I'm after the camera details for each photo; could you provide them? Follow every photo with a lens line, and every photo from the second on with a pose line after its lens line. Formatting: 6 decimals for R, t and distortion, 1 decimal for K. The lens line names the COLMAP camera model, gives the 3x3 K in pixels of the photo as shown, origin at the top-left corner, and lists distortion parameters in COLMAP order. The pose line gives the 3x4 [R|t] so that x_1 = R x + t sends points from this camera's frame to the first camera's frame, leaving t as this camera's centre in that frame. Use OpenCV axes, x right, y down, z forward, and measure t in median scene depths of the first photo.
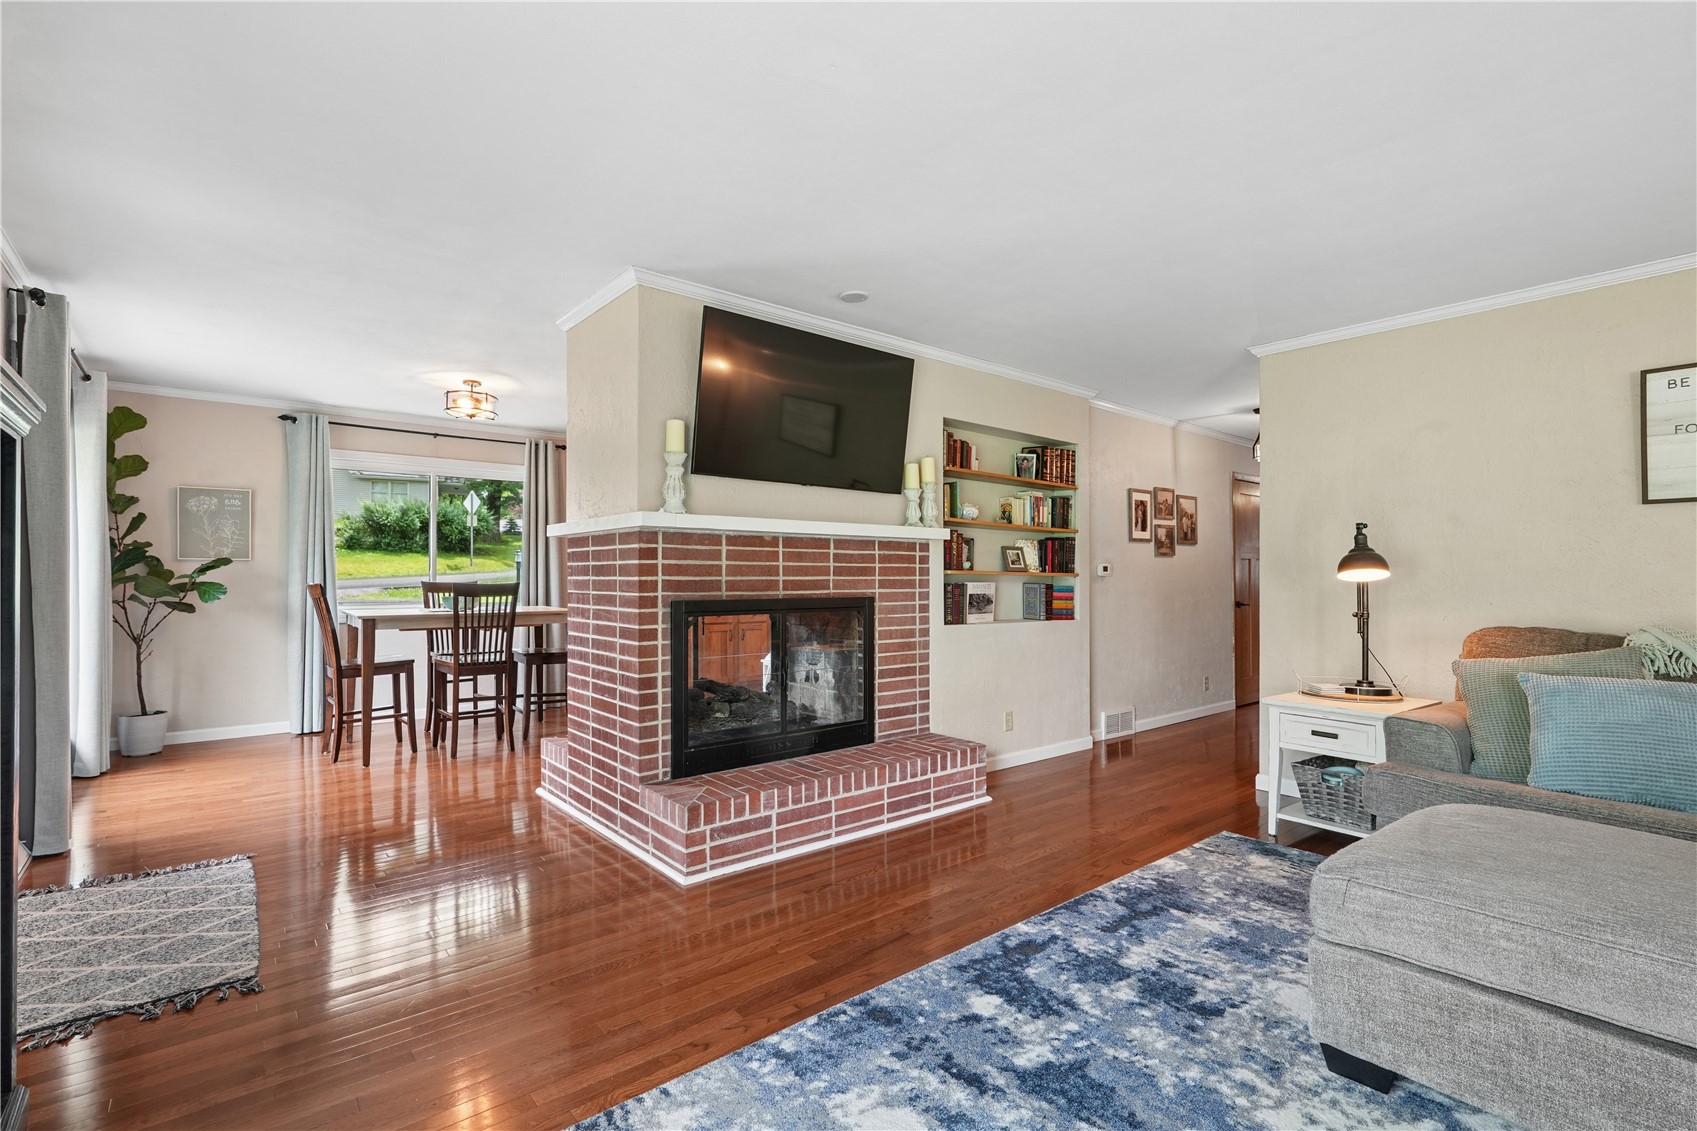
lens RADIAL K [[768.2, 0, 845.0], [0, 768.2, 568.2], [0, 0, 1]] dist [0.001447, 0.000010]
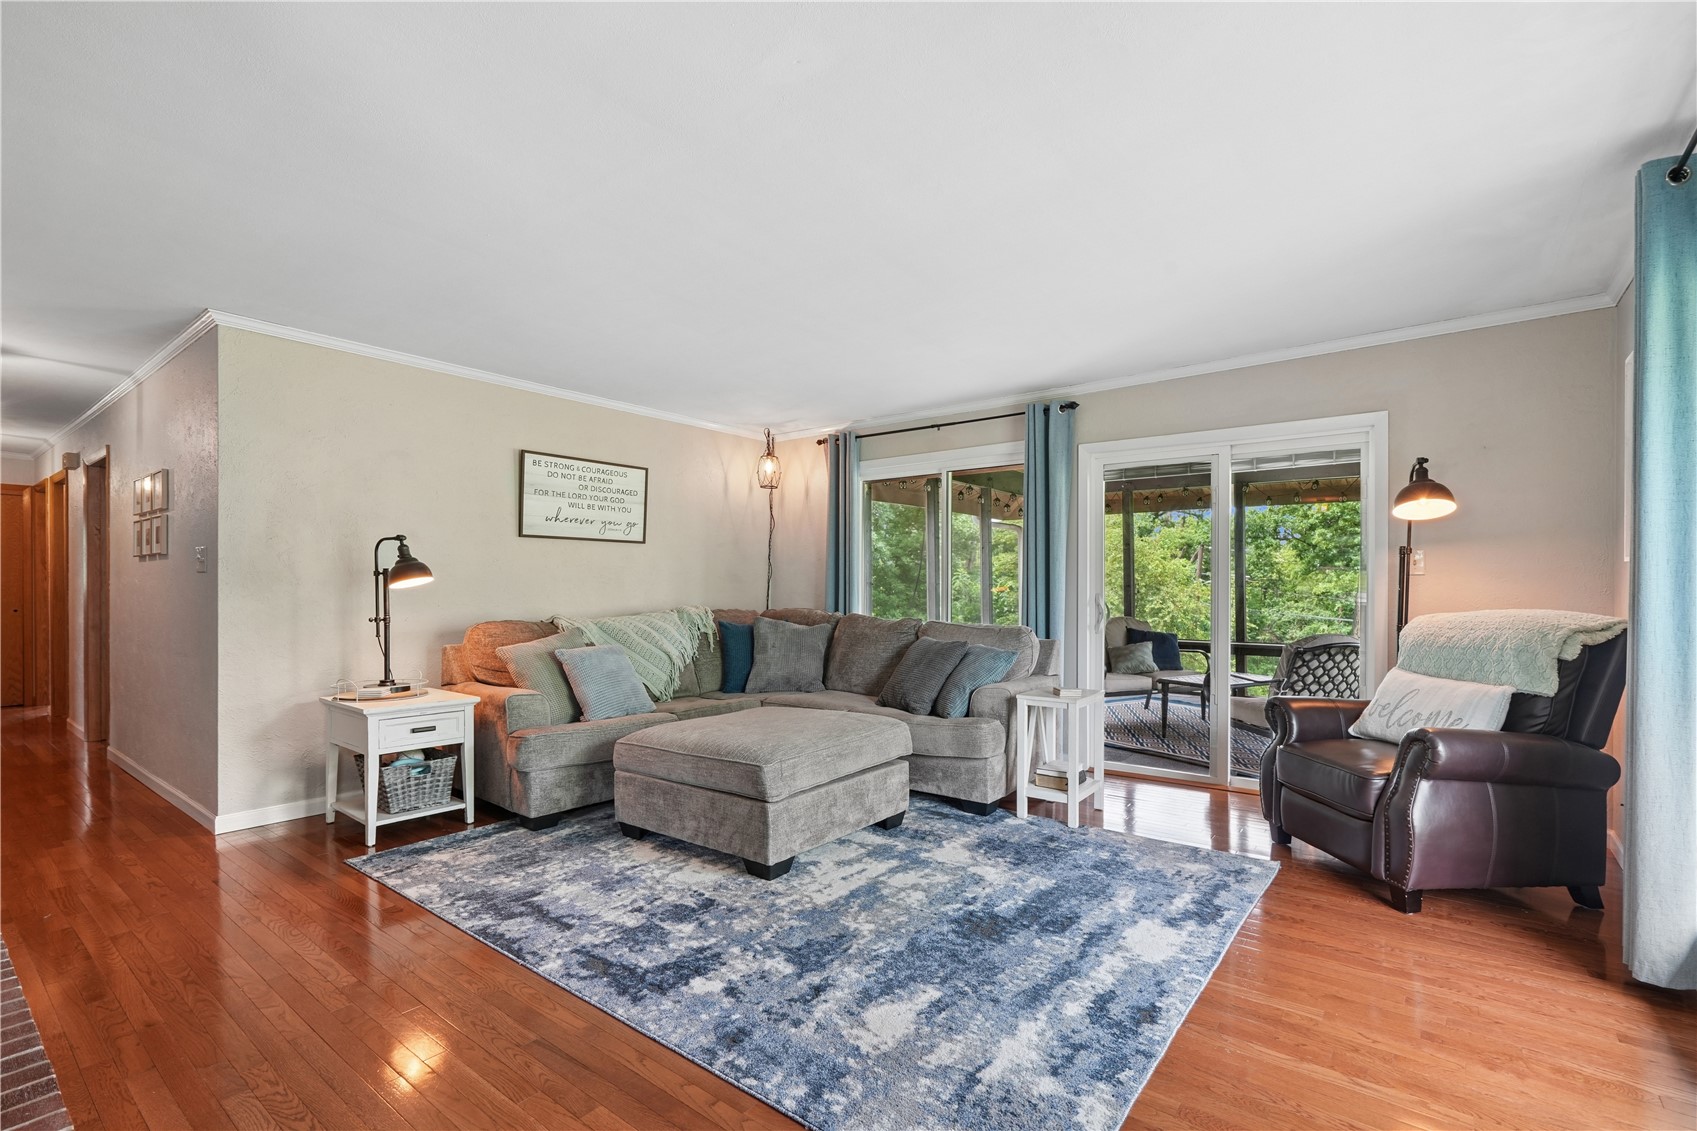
lens RADIAL K [[768.2, 0, 845.9], [0, 768.2, 583.5], [0, 0, 1]] dist [0.001447, 0.000010]
pose [[-0.209816, 0.004449, 0.977731, -0.795021], [-0.015165, 0.999855, -0.007804, 0.015140], [-0.977623, -0.016464, -0.209718, 0.921521]]
